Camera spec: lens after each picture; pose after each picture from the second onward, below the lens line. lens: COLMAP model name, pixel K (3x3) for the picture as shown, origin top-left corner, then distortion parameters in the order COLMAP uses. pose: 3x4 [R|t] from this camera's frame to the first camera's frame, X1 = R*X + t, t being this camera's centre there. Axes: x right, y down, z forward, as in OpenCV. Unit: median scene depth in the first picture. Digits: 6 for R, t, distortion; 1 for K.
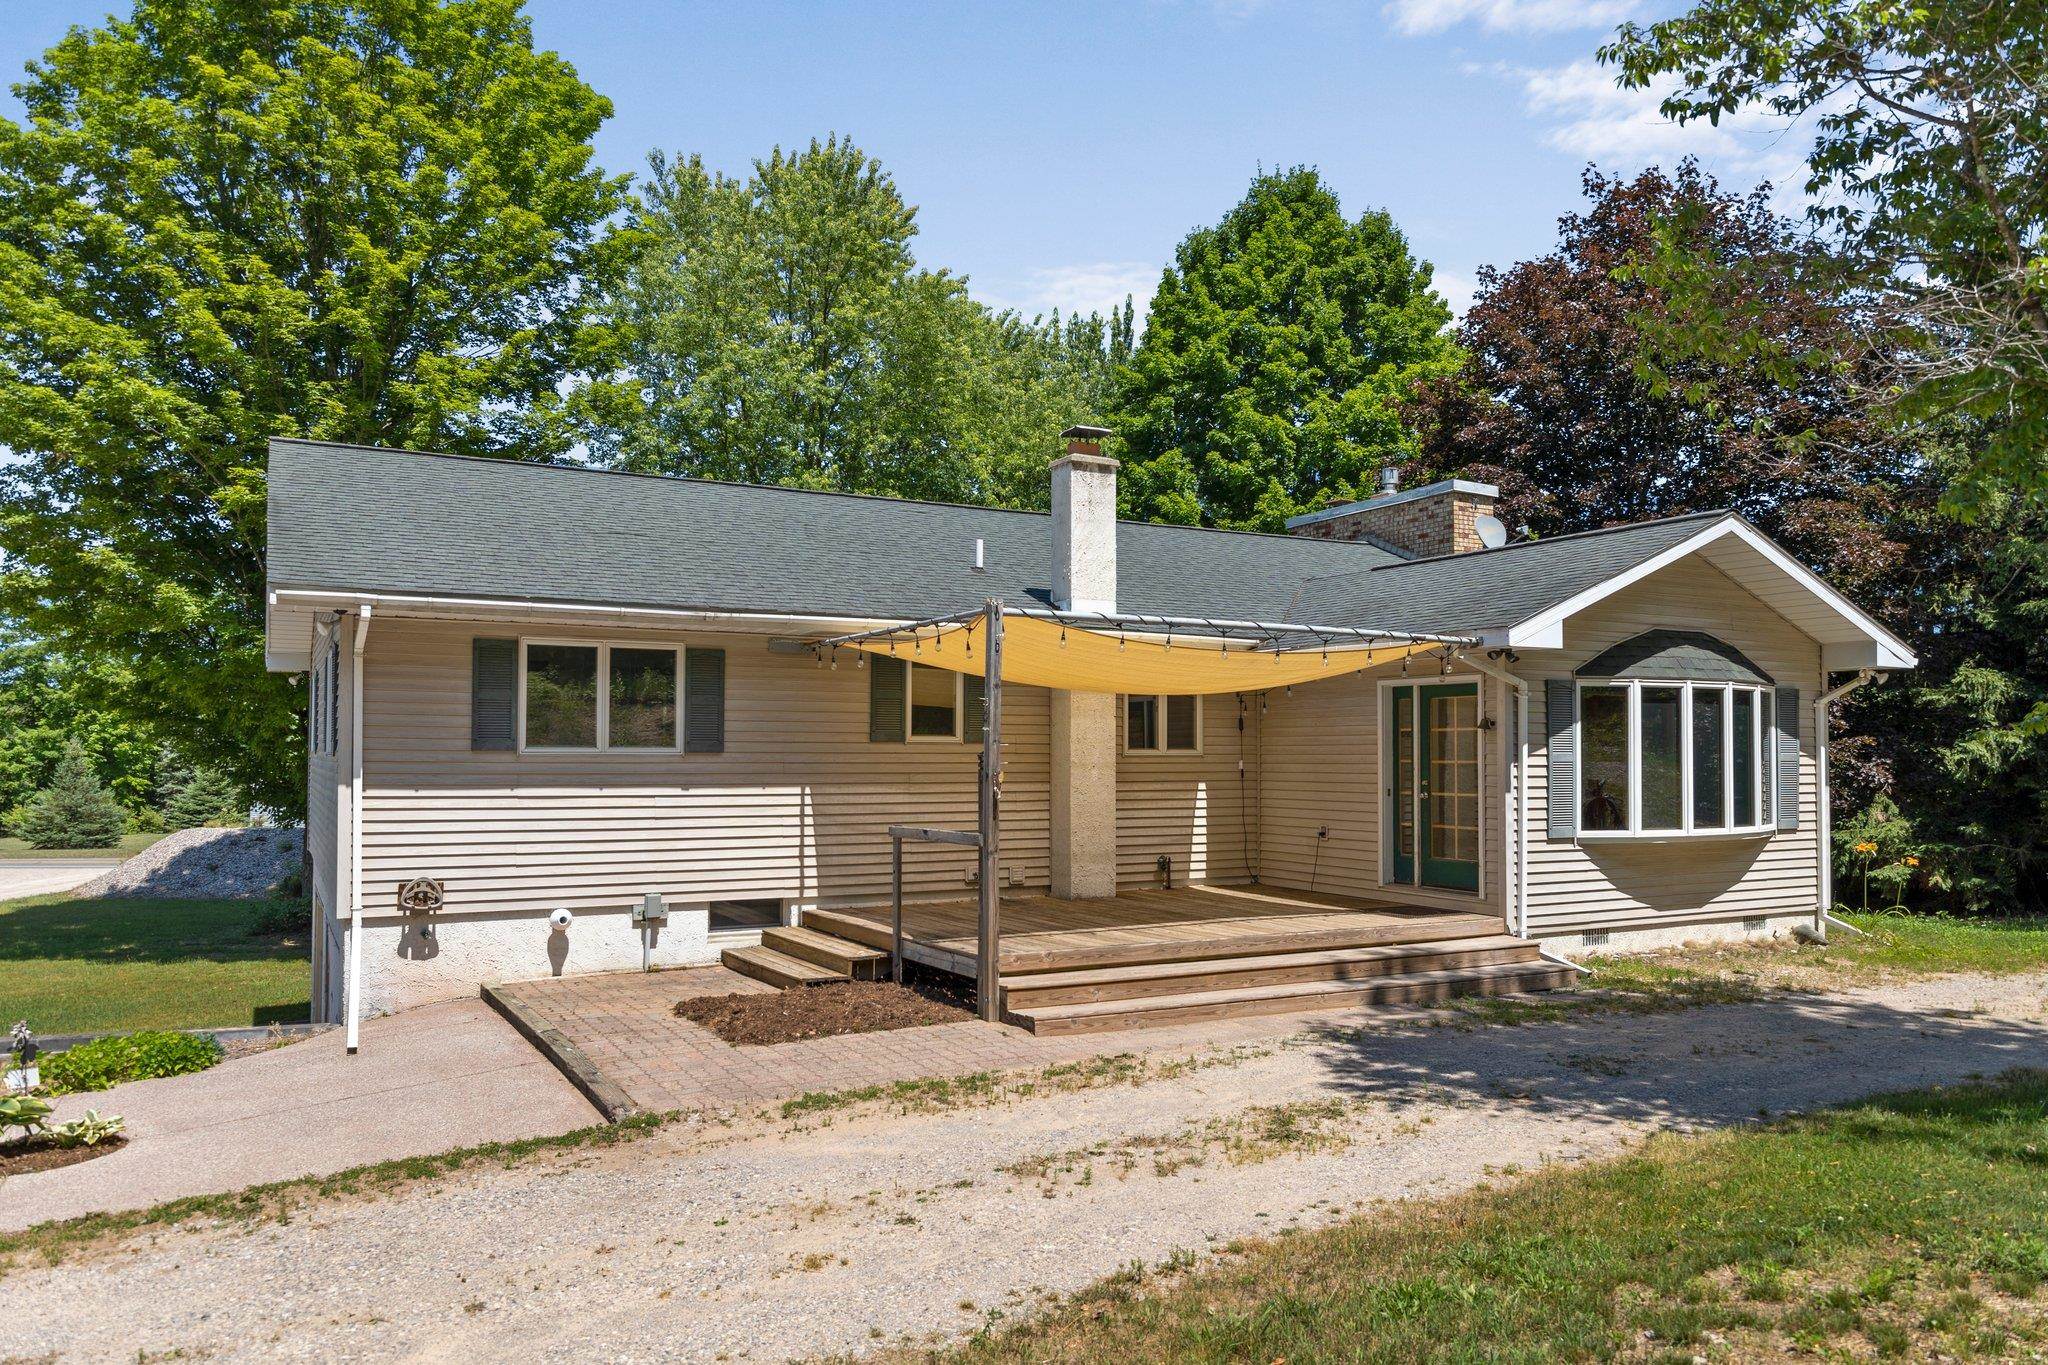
lens RADIAL K [[1415.7, 0, 1023.0], [0, 1415.7, 760.8], [0, 0, 1]] dist [-0.008616, 0.003511]
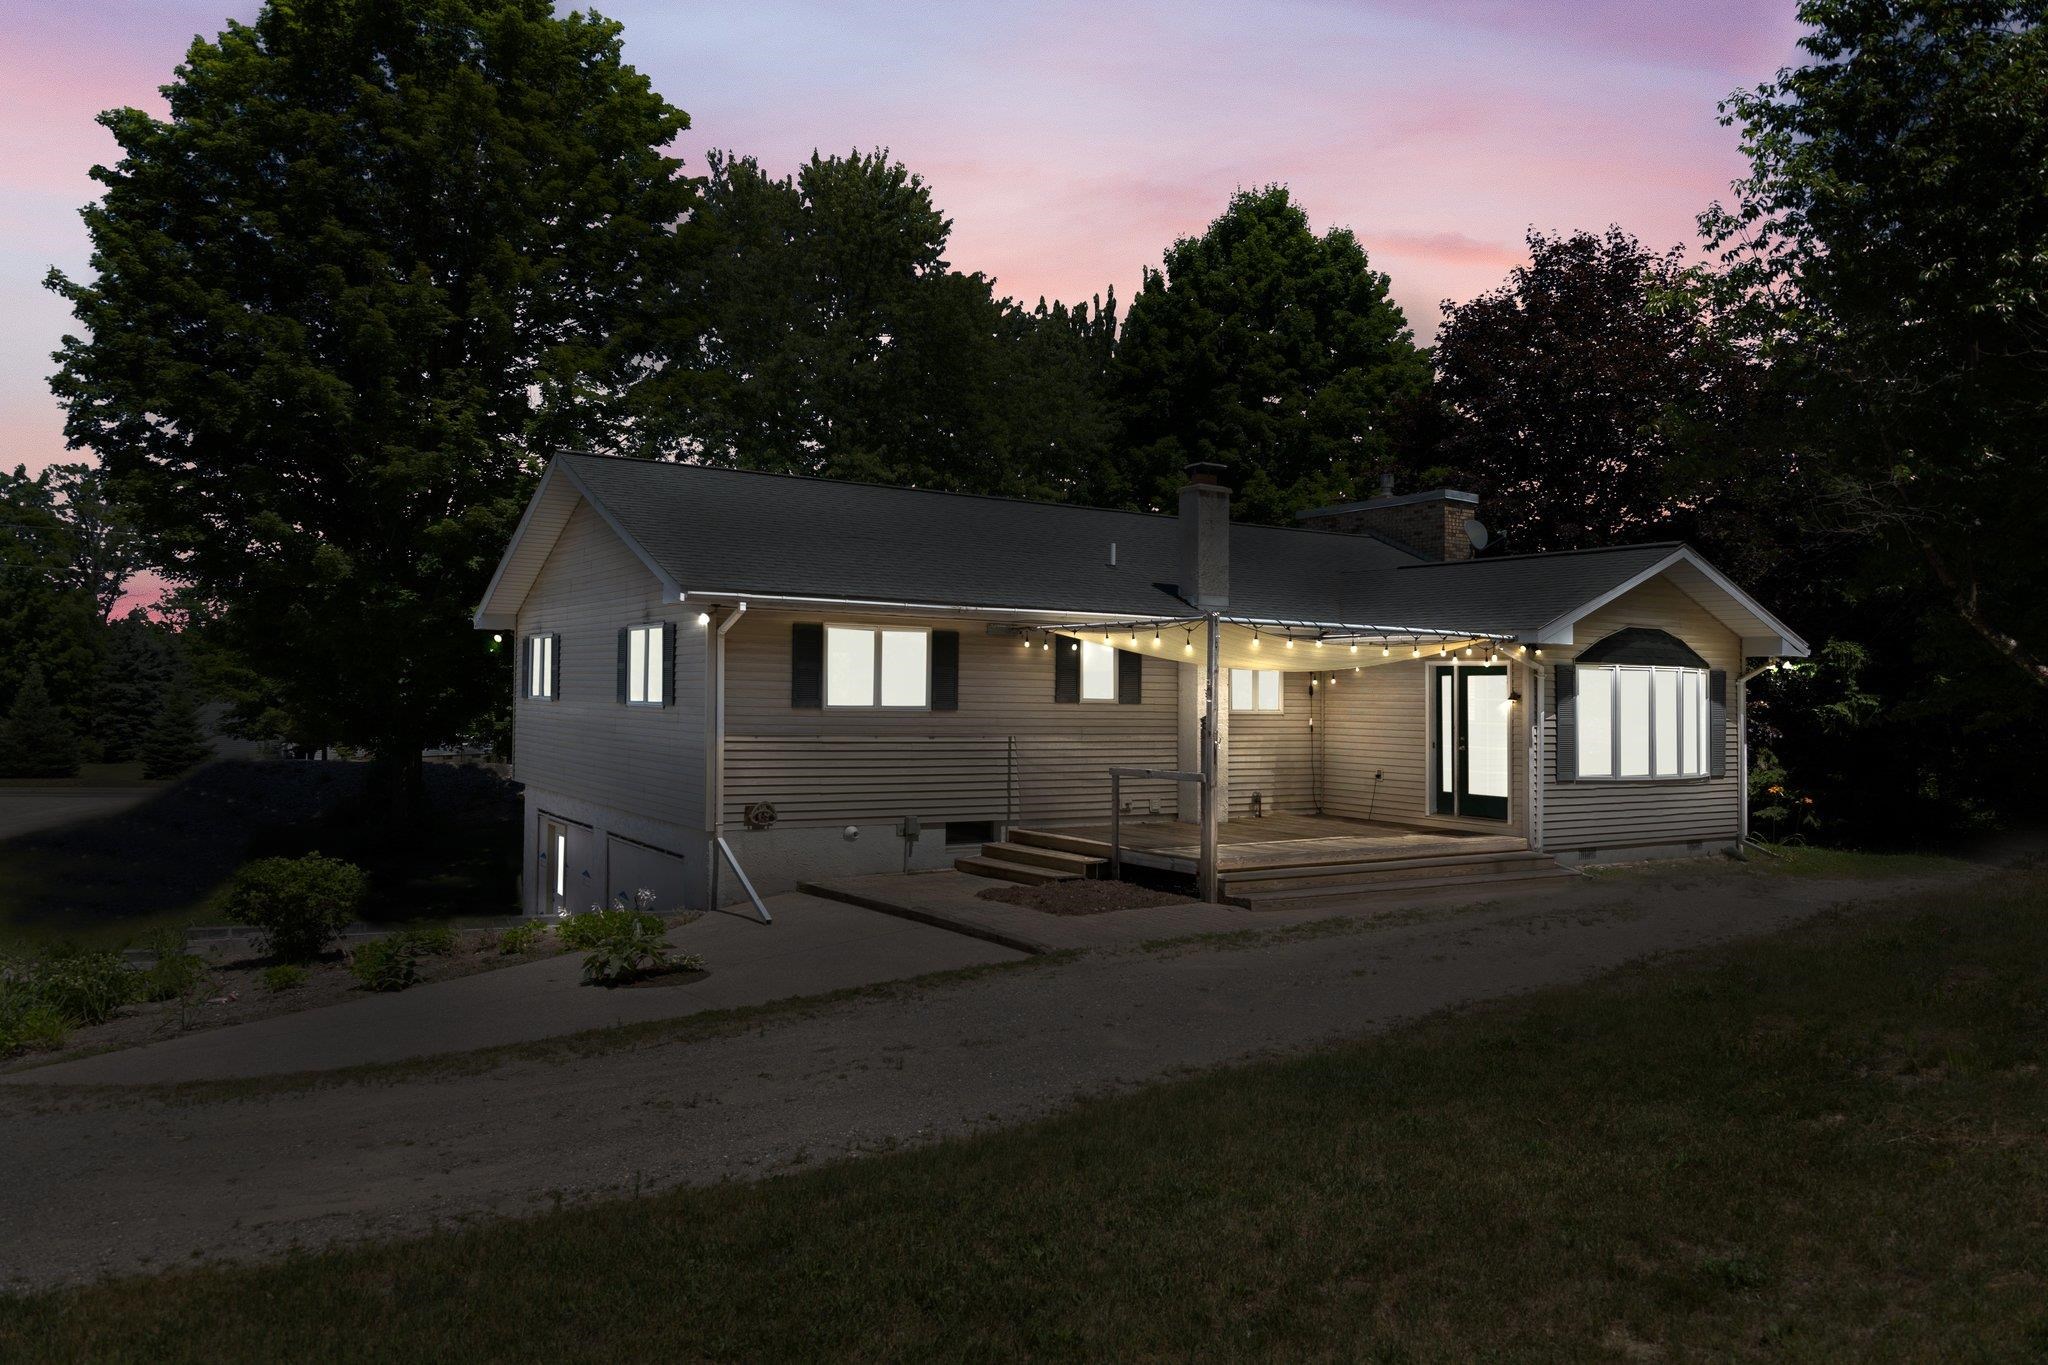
lens RADIAL K [[1433.5, 0, 1024.0], [0, 1433.5, 682.5], [0, 0, 1]] dist [0.003221, -0.002635]
pose [[0.996360, 0.015365, 0.083854, -0.110579], [-0.014426, 0.999826, -0.011788, -0.007040], [-0.084021, 0.010536, 0.996408, -0.145075]]
